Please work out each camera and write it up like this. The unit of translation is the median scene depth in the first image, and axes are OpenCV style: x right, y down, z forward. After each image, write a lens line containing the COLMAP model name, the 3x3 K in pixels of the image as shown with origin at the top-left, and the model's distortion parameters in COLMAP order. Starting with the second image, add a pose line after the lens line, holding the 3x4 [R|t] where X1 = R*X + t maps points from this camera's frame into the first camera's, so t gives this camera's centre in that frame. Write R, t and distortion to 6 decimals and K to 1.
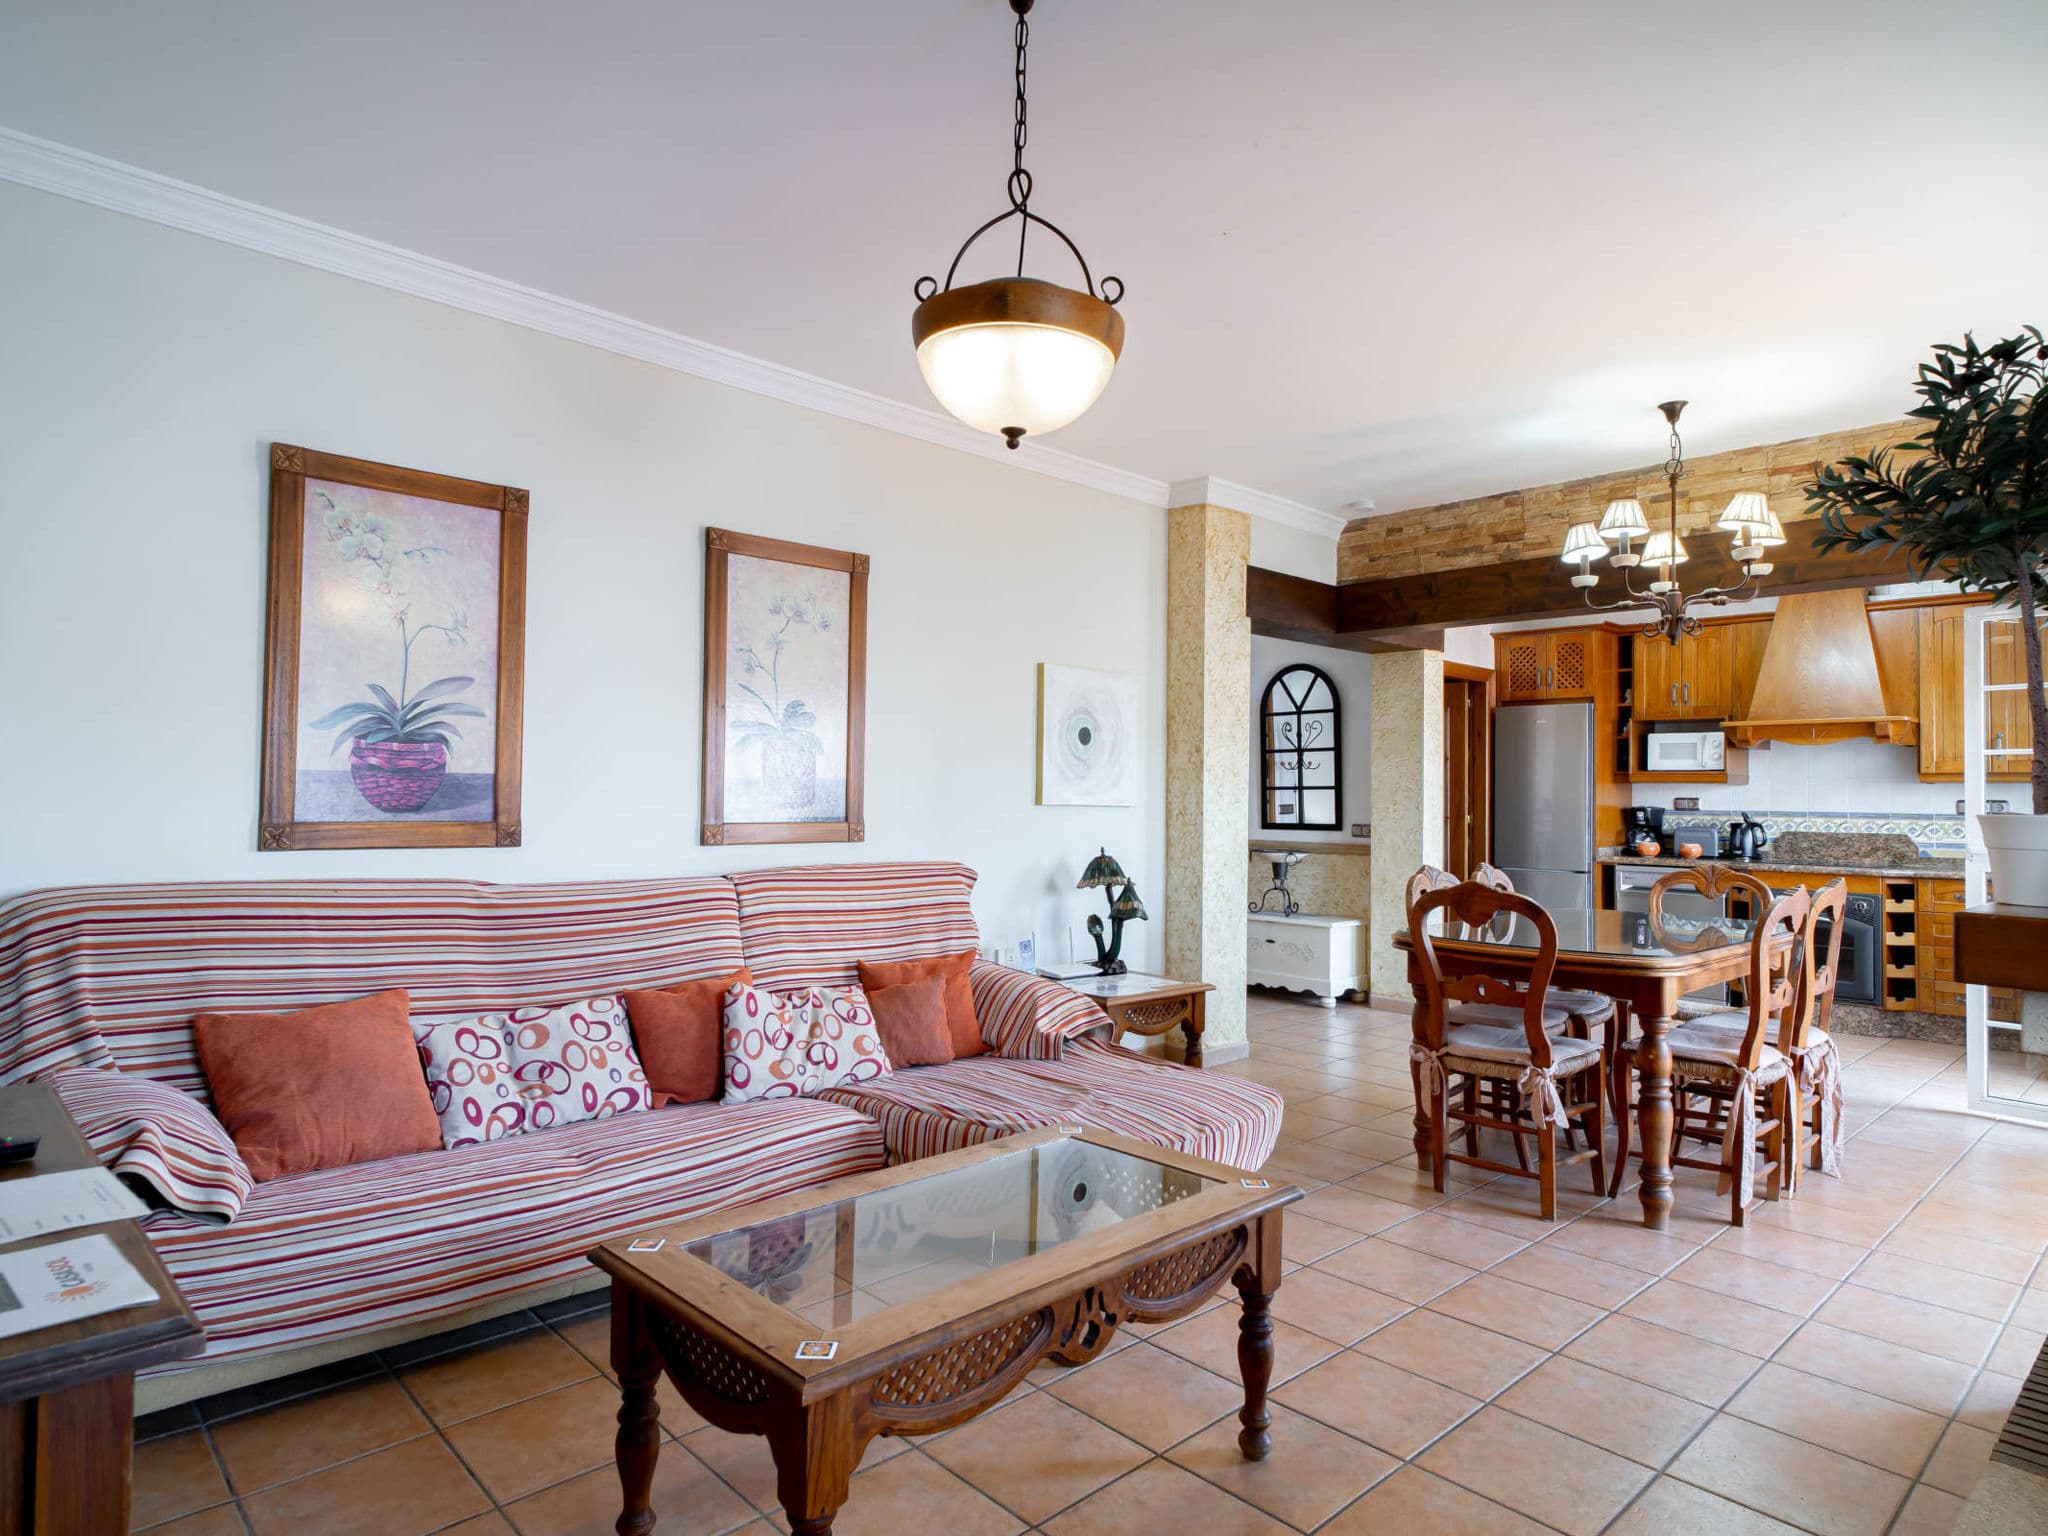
lens RADIAL K [[1177.6, 0, 1018.8], [0, 1177.6, 765.7], [0, 0, 1]] dist [0.011682, -0.001684]
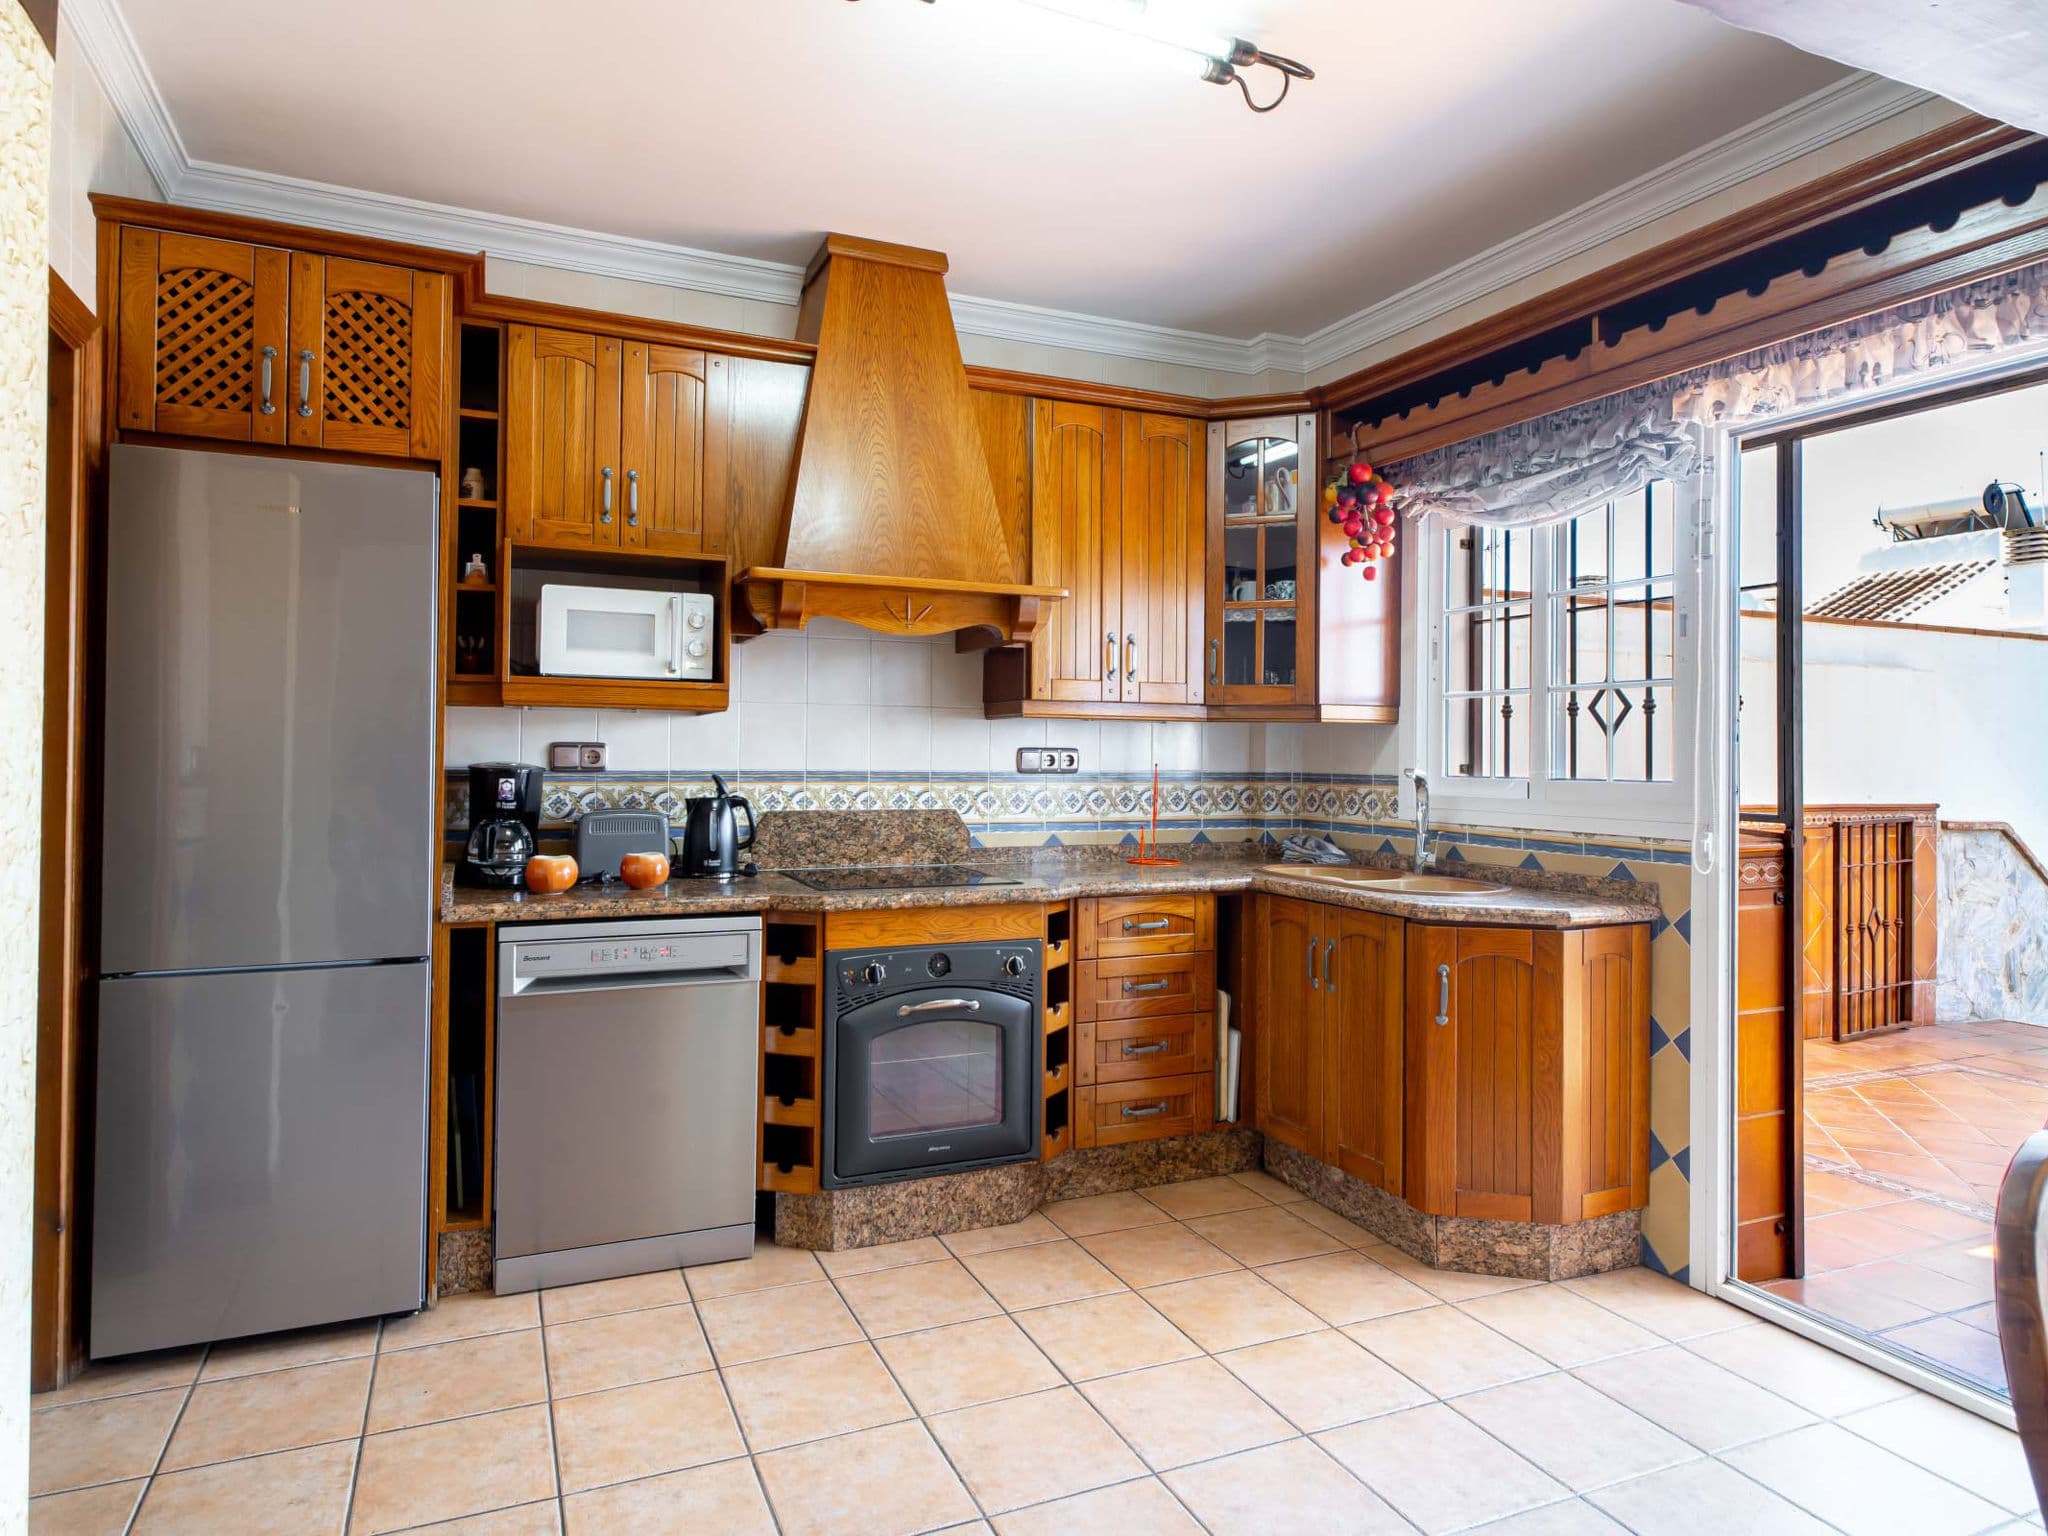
lens RADIAL K [[1209.3, 0, 992.5], [0, 1209.3, 742.4], [0, 0, 1]] dist [0.014325, -0.002748]
pose [[0.345332, -0.002251, 0.938478, 0.241792], [-0.031714, 0.999398, 0.014067, 0.019518], [-0.937945, -0.034620, 0.345053, 0.861059]]
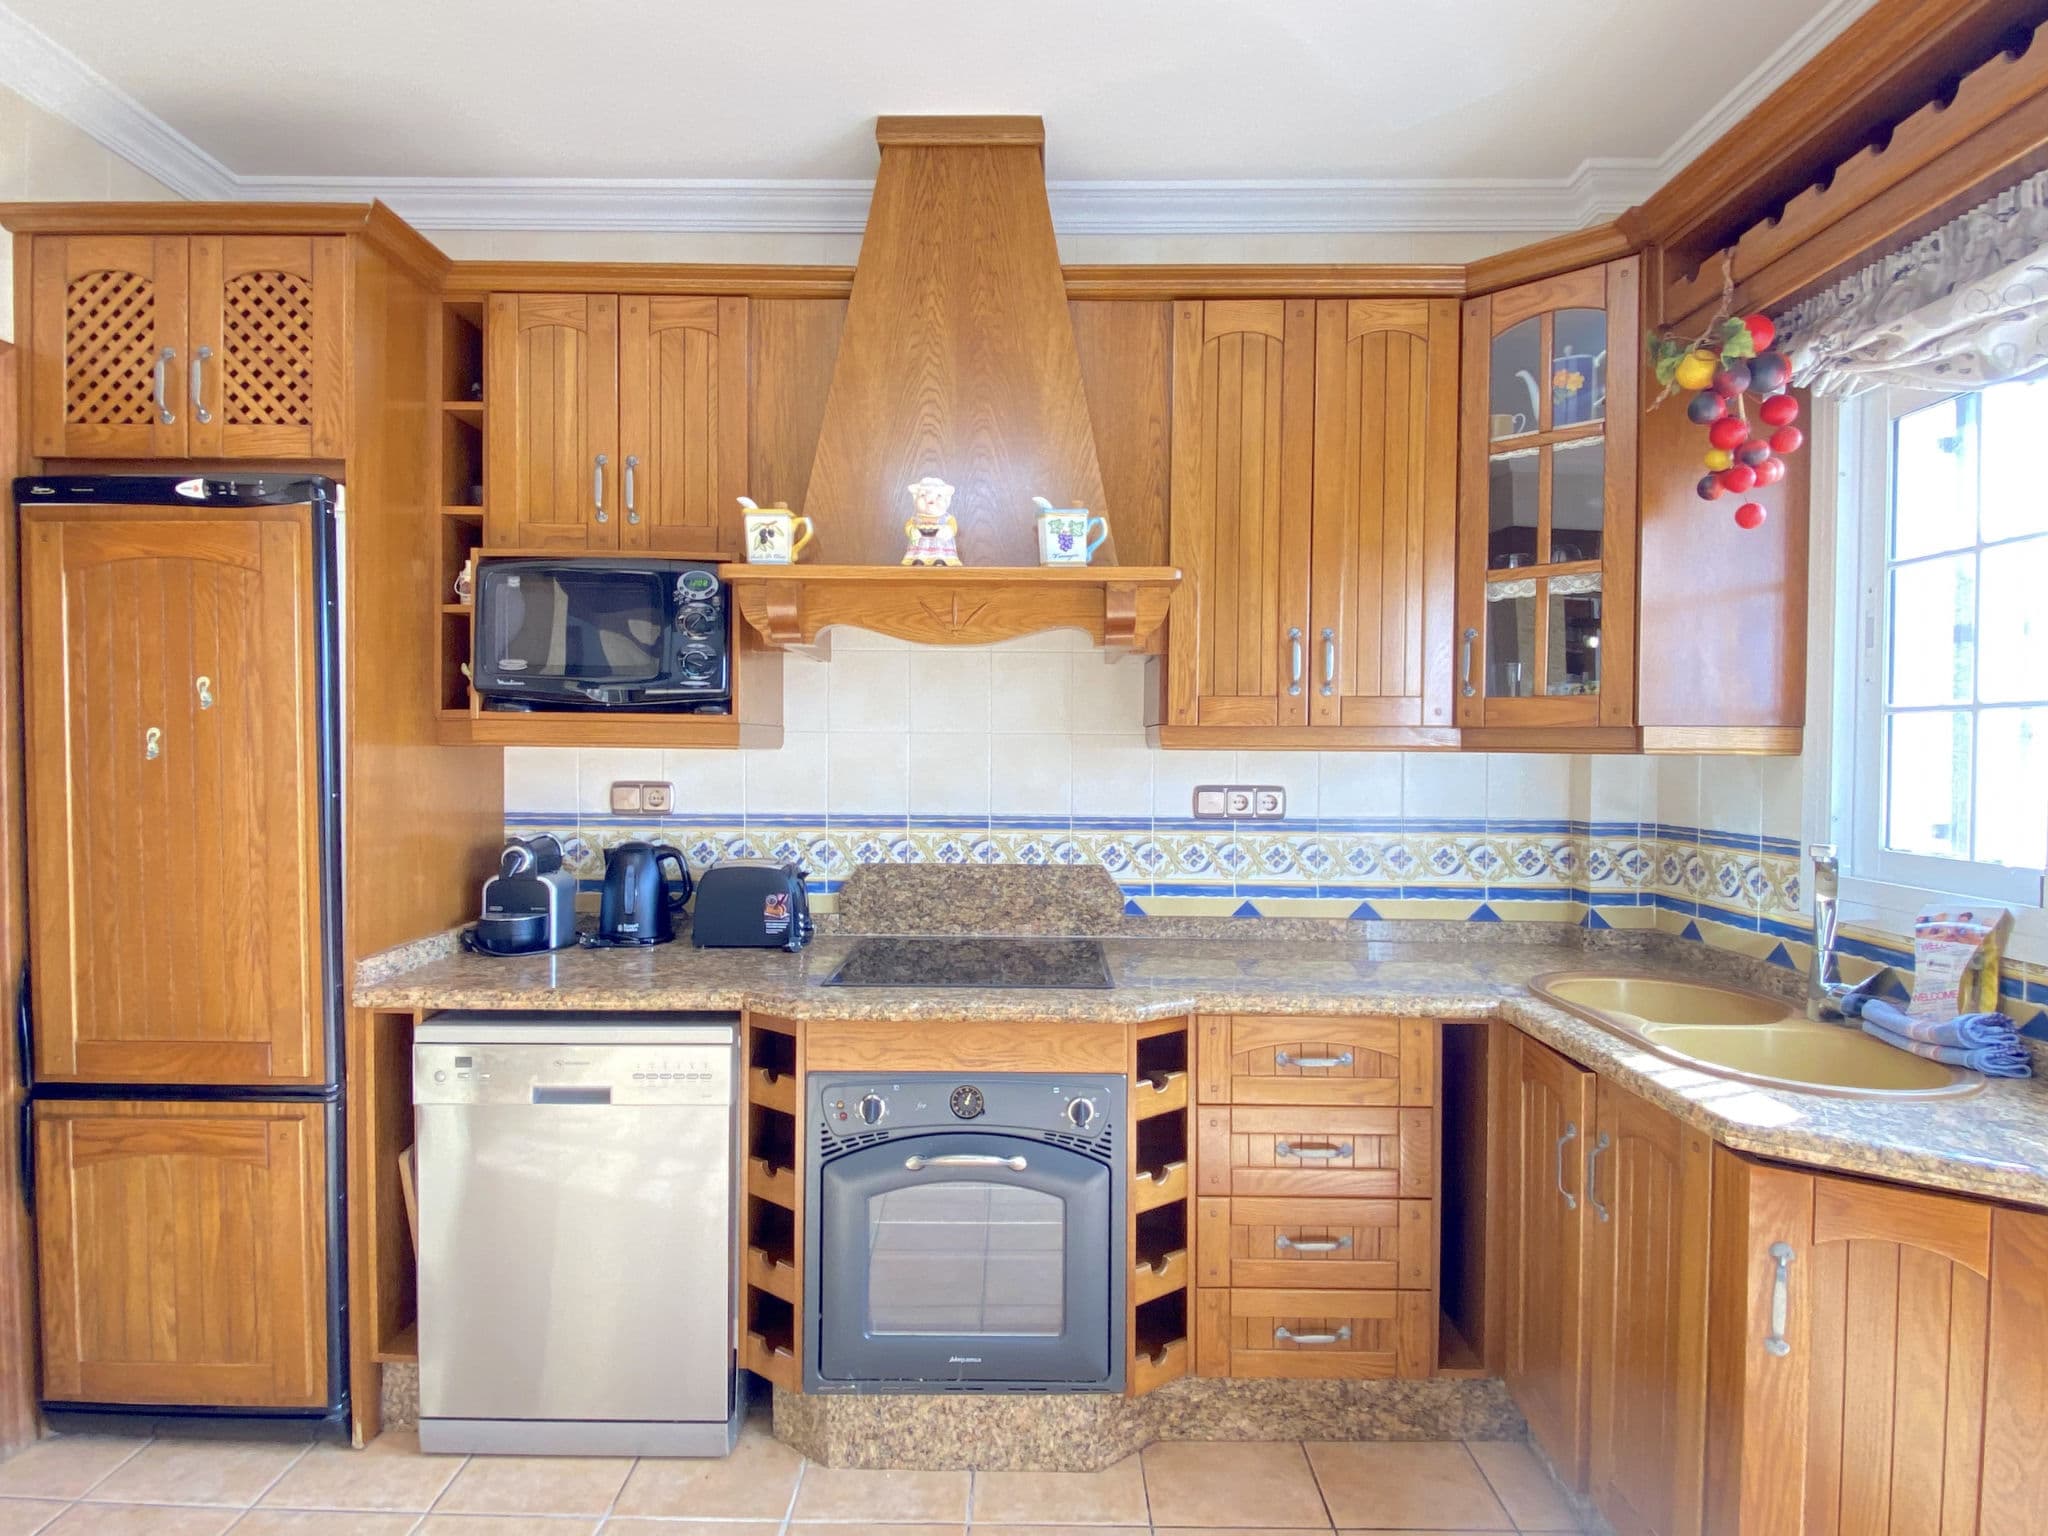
lens RADIAL K [[1109.4, 0, 1018.4], [0, 1109.4, 762.7], [0, 0, 1]] dist [0.046579, -0.044664]
pose [[0.692051, -0.023731, 0.721458, 0.479516], [-0.017741, 0.998598, 0.049865, 0.001245], [-0.721630, -0.047309, 0.690660, 0.815391]]
